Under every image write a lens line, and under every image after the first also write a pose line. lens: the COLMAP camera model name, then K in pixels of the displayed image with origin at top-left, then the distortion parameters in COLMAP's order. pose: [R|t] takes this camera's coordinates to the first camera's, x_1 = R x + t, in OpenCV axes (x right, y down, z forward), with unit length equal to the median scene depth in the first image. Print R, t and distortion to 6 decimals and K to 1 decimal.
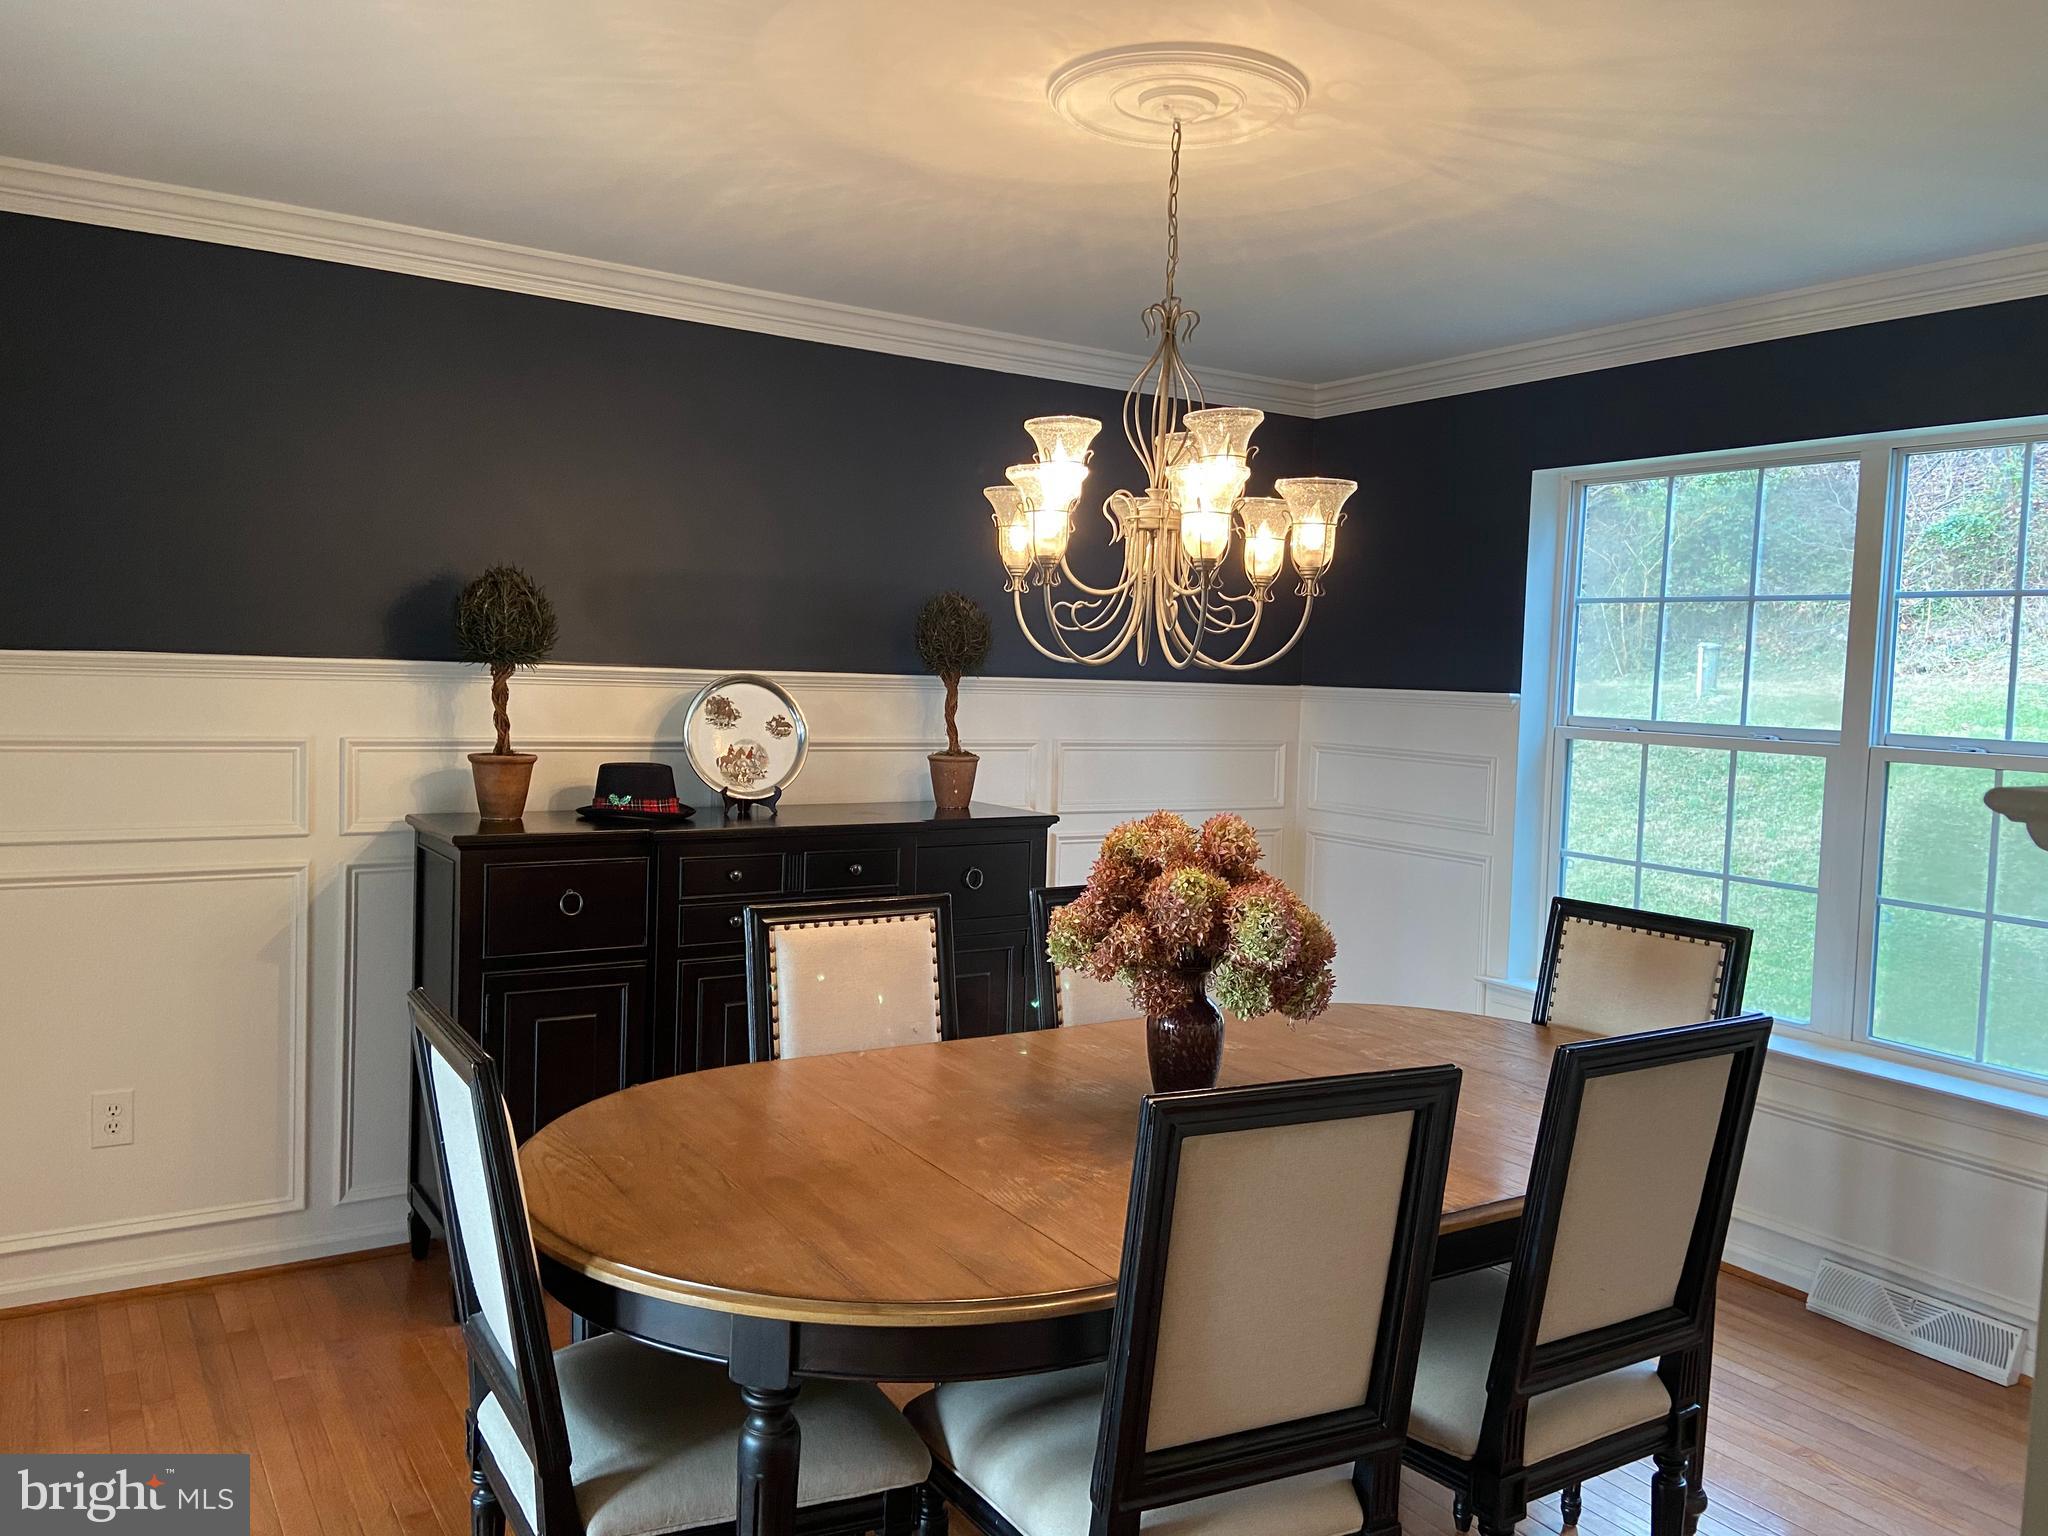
lens RADIAL K [[1518.4, 0, 1032.6], [0, 1518.4, 762.1], [0, 0, 1]] dist [0.131294, -0.151738]
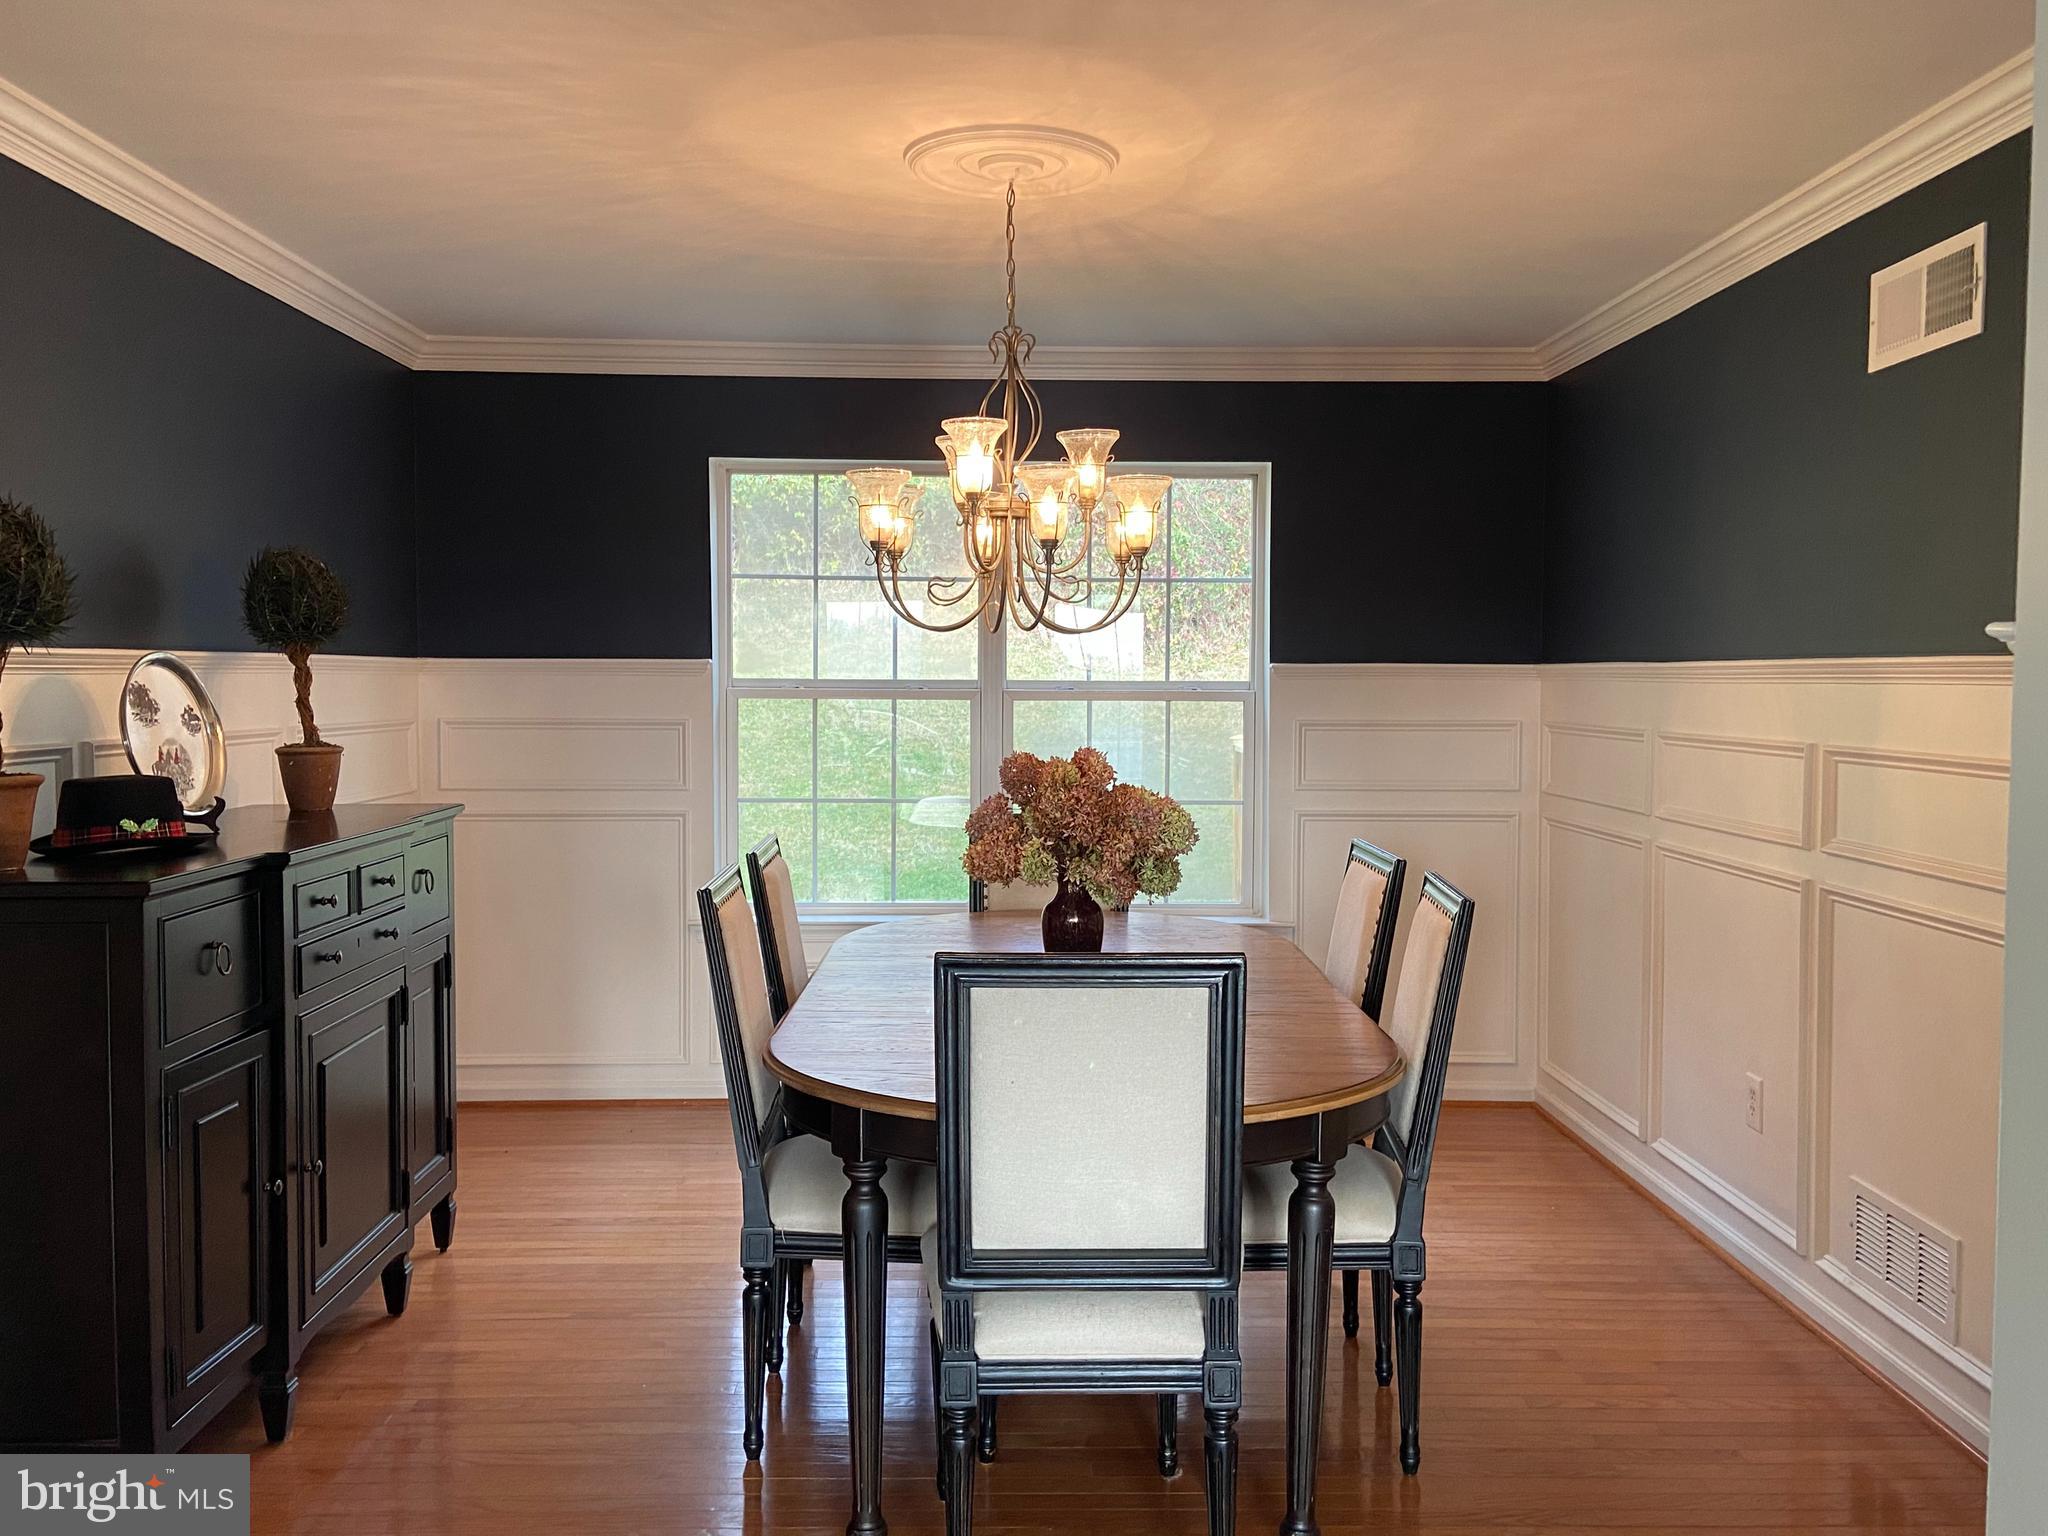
lens RADIAL K [[1706.6, 0, 1014.5], [0, 1706.6, 769.1], [0, 0, 1]] dist [0.127943, -0.173262]
pose [[0.527217, -0.077769, 0.846165, -0.898510], [0.067291, 0.996497, 0.049659, -0.018583], [-0.847062, 0.030758, 0.530603, 0.242816]]
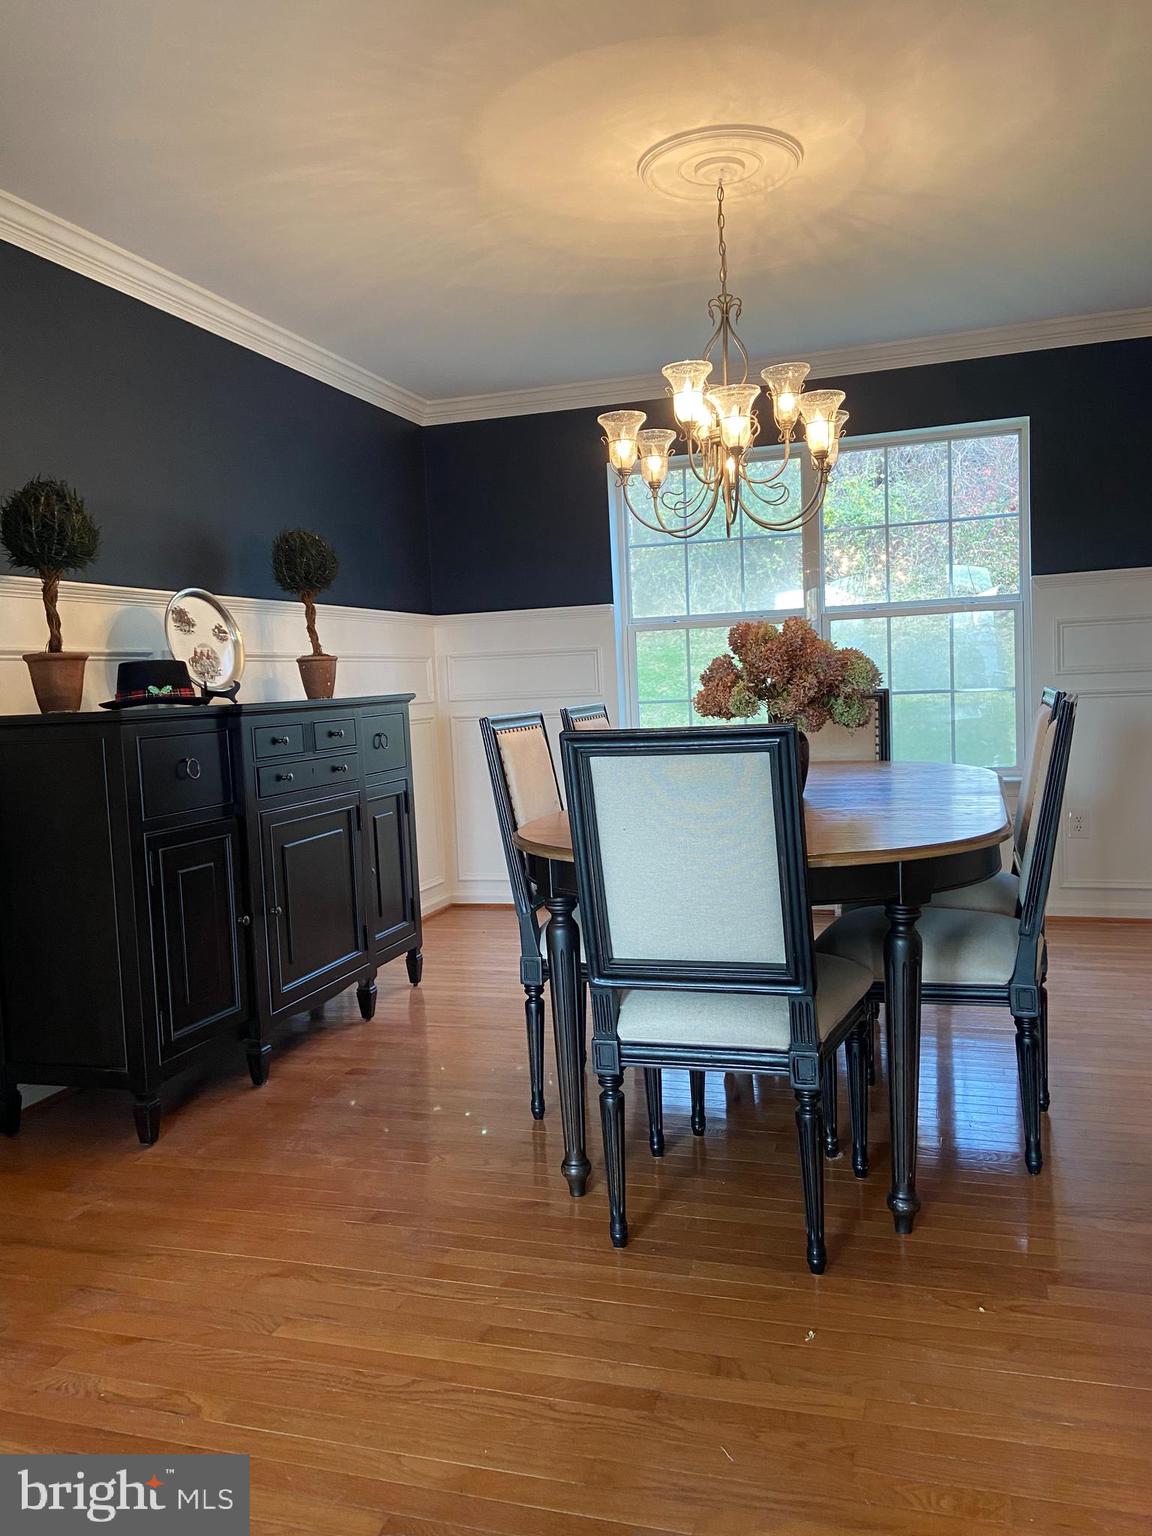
lens RADIAL K [[1138.8, 0, 589.1], [0, 1138.8, 765.4], [0, 0, 1]] dist [0.131294, -0.151738]
pose [[0.765953, -0.116691, 0.632217, -0.692174], [0.110371, 0.992657, 0.049500, 0.087873], [-0.633351, 0.031864, 0.773208, 0.148289]]
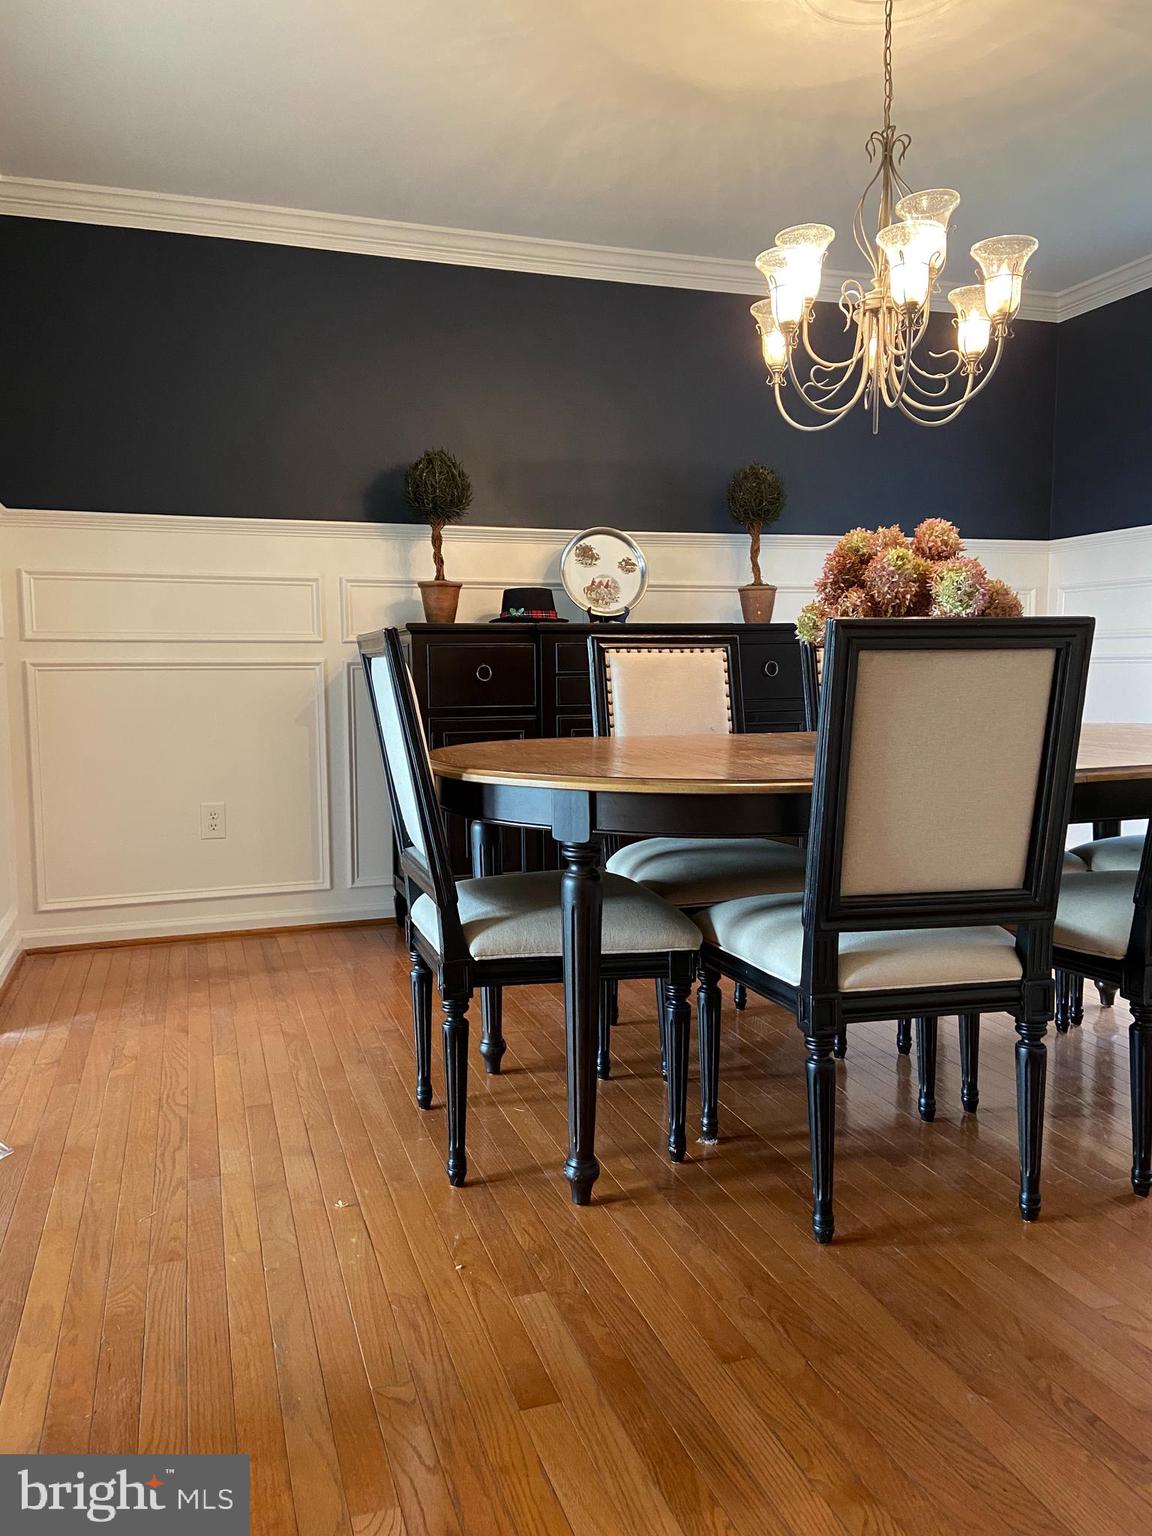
lens RADIAL K [[1138.8, 0, 589.1], [0, 1138.8, 765.4], [0, 0, 1]] dist [0.131294, -0.151738]
pose [[0.970693, -0.020694, -0.239431, 0.059301], [0.026512, 0.999426, 0.021106, 0.177016], [0.238857, -0.026835, 0.970684, -0.031917]]
